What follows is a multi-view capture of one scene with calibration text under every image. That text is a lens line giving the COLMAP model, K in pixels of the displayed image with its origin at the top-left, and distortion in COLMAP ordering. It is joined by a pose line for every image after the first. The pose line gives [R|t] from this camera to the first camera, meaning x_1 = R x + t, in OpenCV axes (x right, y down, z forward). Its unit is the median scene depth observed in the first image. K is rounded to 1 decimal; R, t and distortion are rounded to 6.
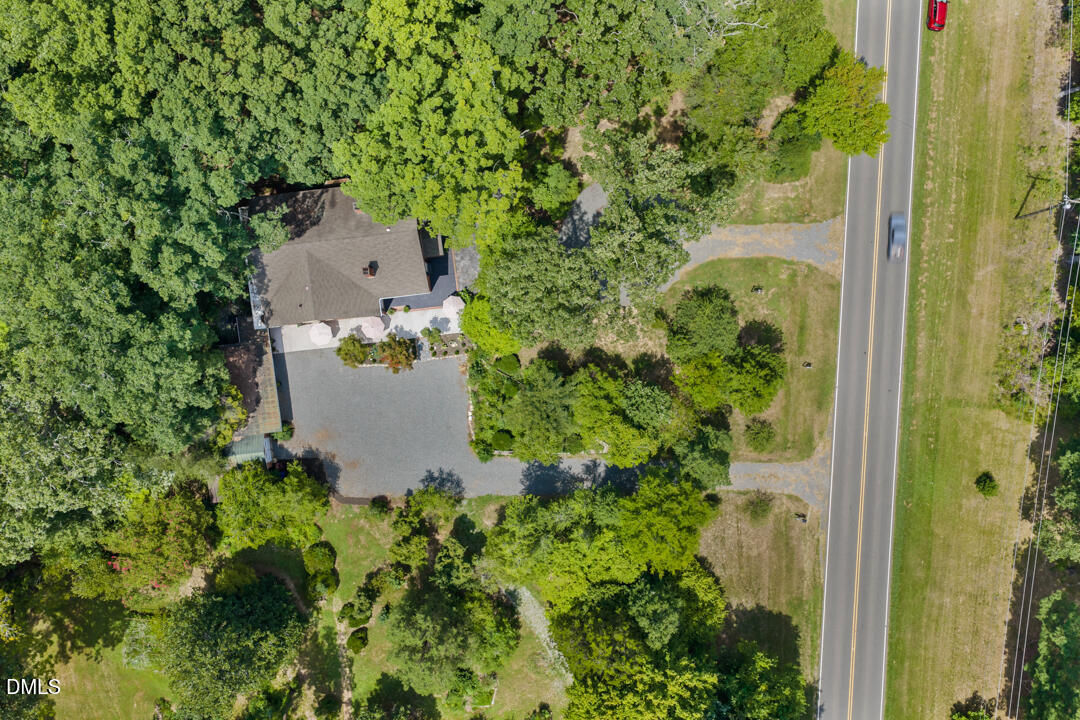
lens RADIAL K [[898.9, 0, 540.0], [0, 898.9, 360.0], [0, 0, 1]] dist [0.024635, -0.047753]
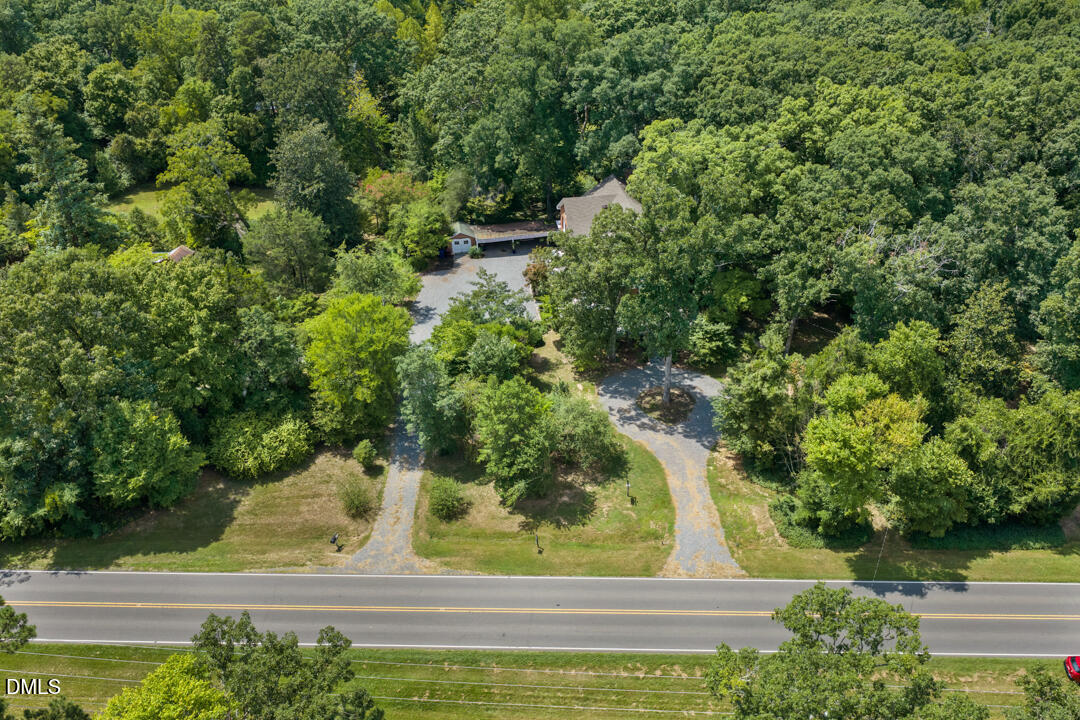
lens RADIAL K [[898.9, 0, 540.0], [0, 898.9, 360.0], [0, 0, 1]] dist [0.024635, -0.047753]
pose [[0.023951, 0.534437, -0.844869, 0.848486], [-0.999599, 0.025598, -0.012144, 0.010041], [0.015137, 0.844820, 0.534836, 0.464468]]
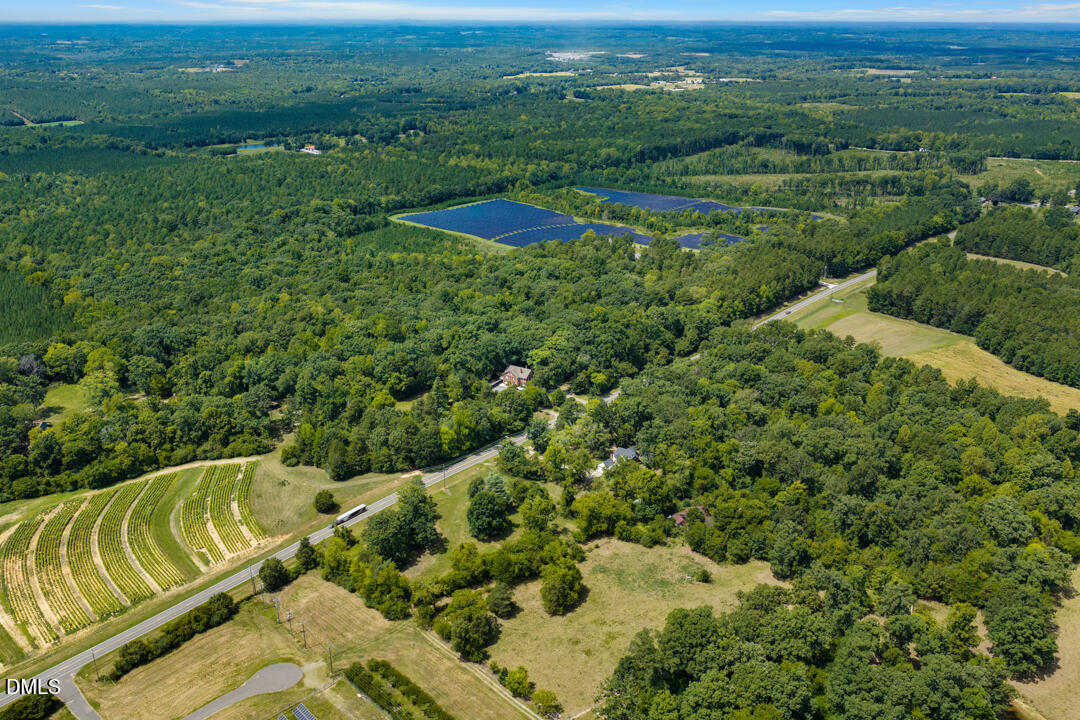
lens RADIAL K [[898.9, 0, 540.0], [0, 898.9, 360.0], [0, 0, 1]] dist [0.024635, -0.047753]
pose [[0.774143, 0.228617, -0.590286, 3.229513], [-0.632921, 0.263793, -0.727891, 3.921595], [-0.010695, 0.937095, 0.348910, -1.126175]]
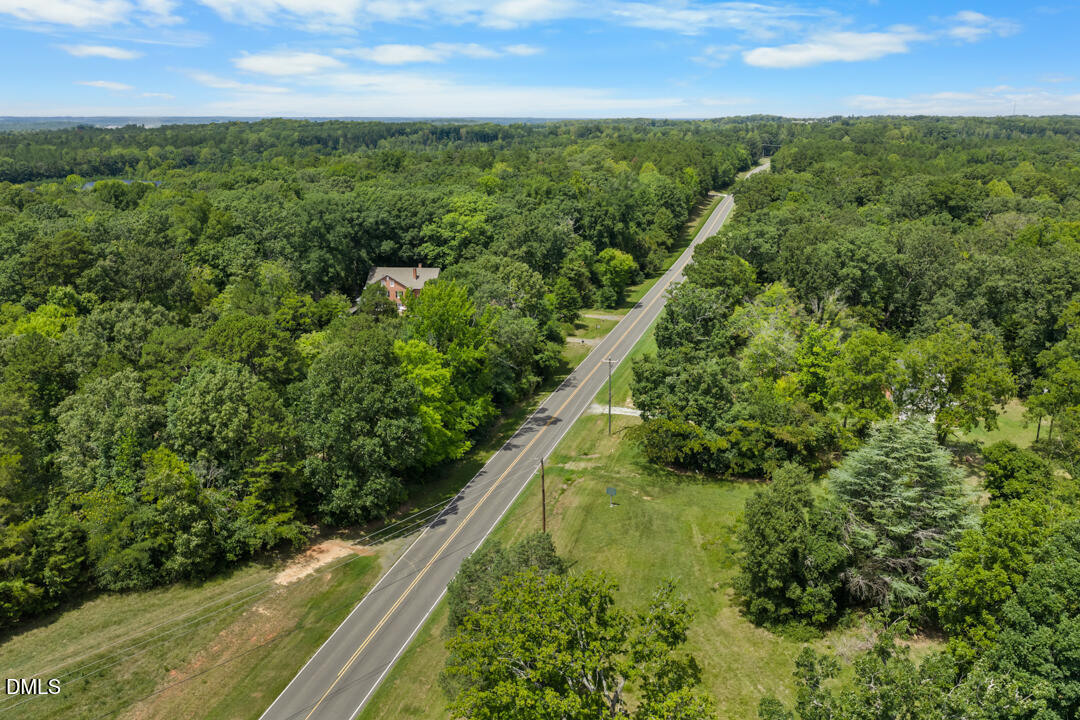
lens RADIAL K [[898.9, 0, 540.0], [0, 898.9, 360.0], [0, 0, 1]] dist [0.024635, -0.047753]
pose [[0.976061, 0.058356, -0.209524, 0.597987], [-0.217453, 0.242041, -0.945585, 1.974327], [-0.004467, 0.968510, 0.248936, 0.562591]]
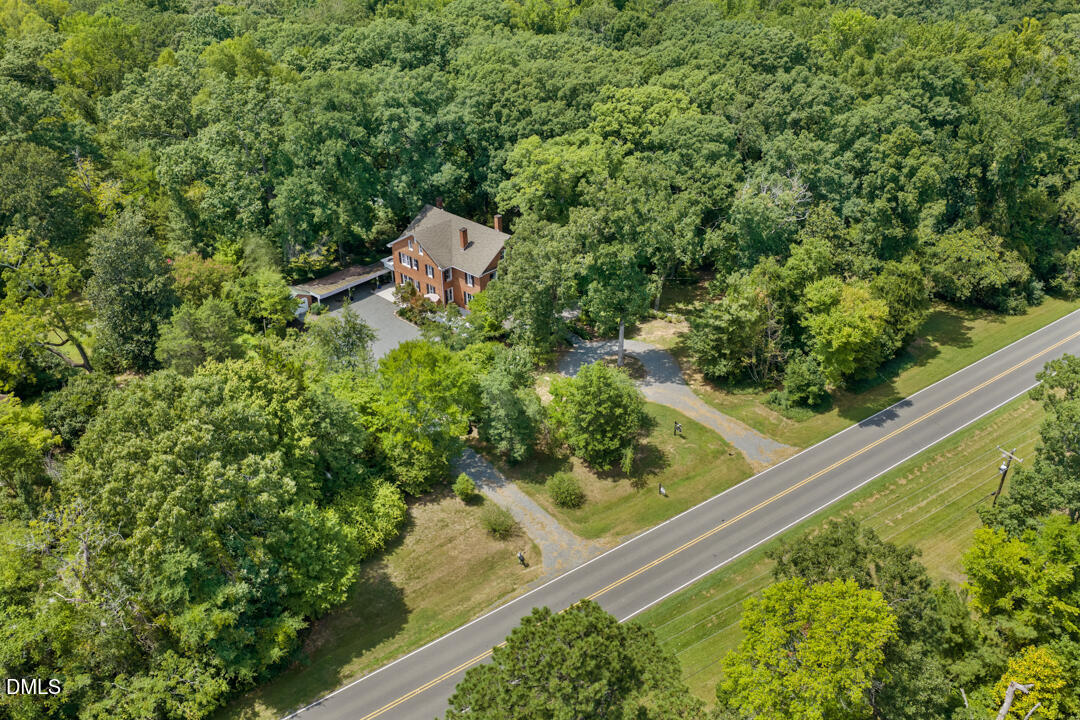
lens RADIAL K [[898.9, 0, 540.0], [0, 898.9, 360.0], [0, 0, 1]] dist [0.024635, -0.047753]
pose [[0.628901, 0.389643, -0.672802, 0.762215], [-0.777478, 0.311456, -0.546372, 0.540371], [-0.003342, 0.866703, 0.498814, 0.447725]]
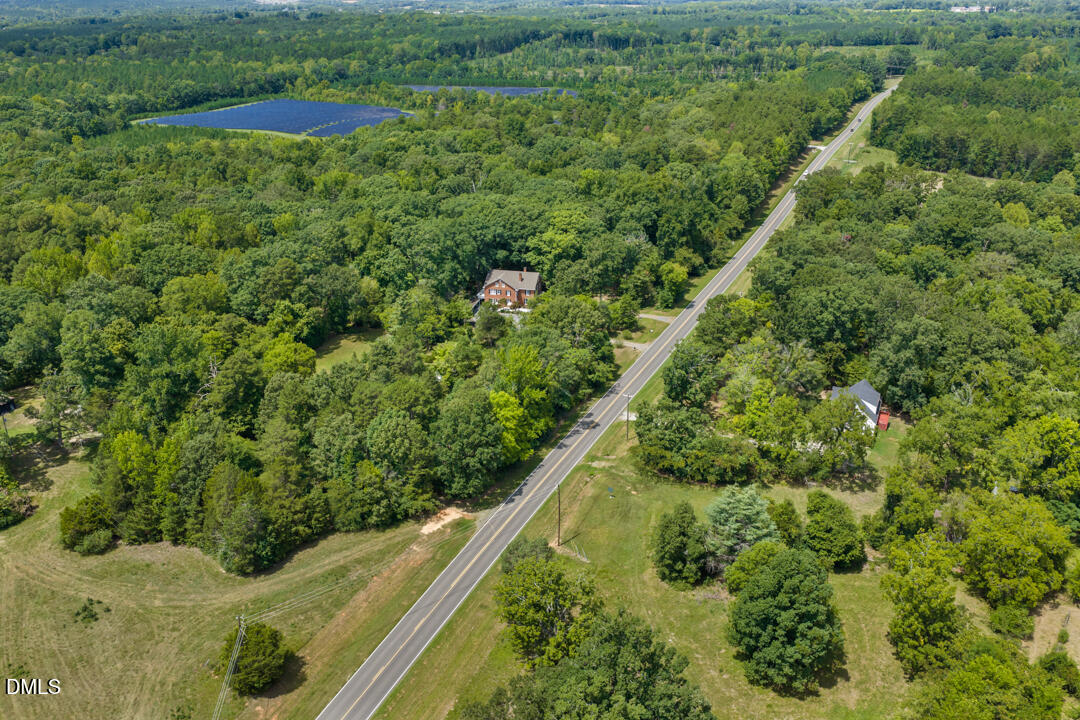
lens RADIAL K [[898.9, 0, 540.0], [0, 898.9, 360.0], [0, 0, 1]] dist [0.024635, -0.047753]
pose [[0.932514, 0.142988, -0.331619, 0.901975], [-0.361060, 0.350706, -0.864084, 2.529198], [-0.007253, 0.925505, 0.378666, 0.041470]]
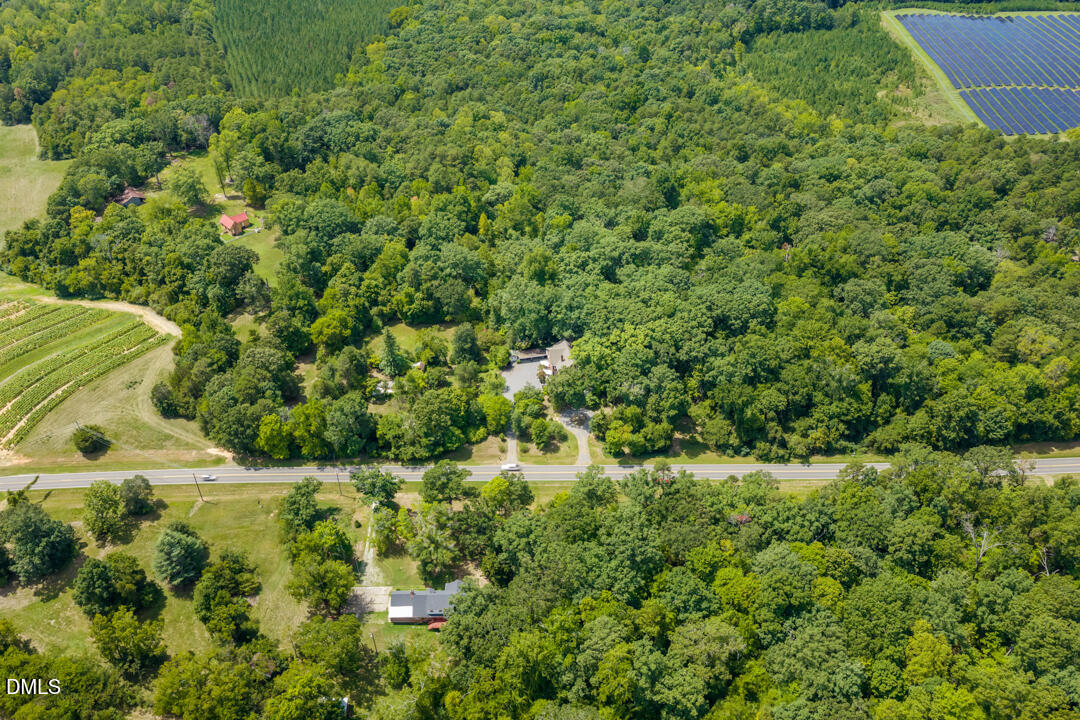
lens RADIAL K [[898.9, 0, 540.0], [0, 898.9, 360.0], [0, 0, 1]] dist [0.024635, -0.047753]
pose [[0.065709, 0.612510, -0.787727, 2.633252], [-0.997837, 0.039040, -0.052880, 0.189004], [-0.001636, 0.789498, 0.613751, -1.275154]]
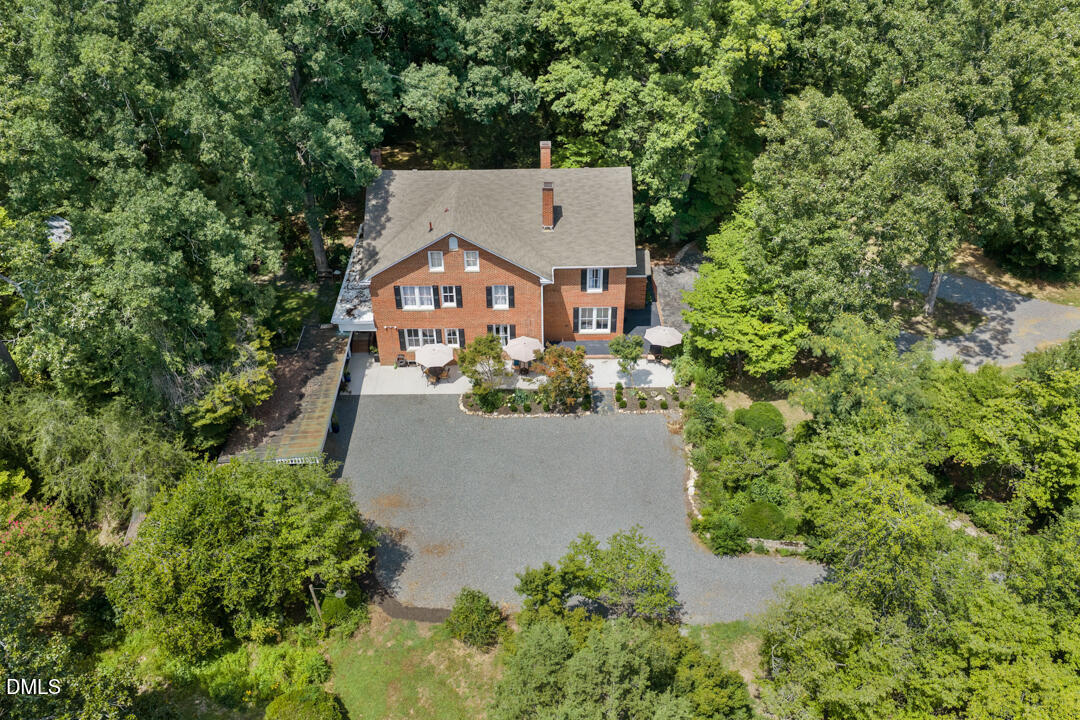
lens RADIAL K [[898.9, 0, 540.0], [0, 898.9, 360.0], [0, 0, 1]] dist [0.024635, -0.047753]
pose [[0.993988, 0.063347, -0.089303, -0.120821], [-0.109481, 0.585211, -0.803456, 0.430243], [0.001365, 0.808403, 0.588628, 0.649965]]
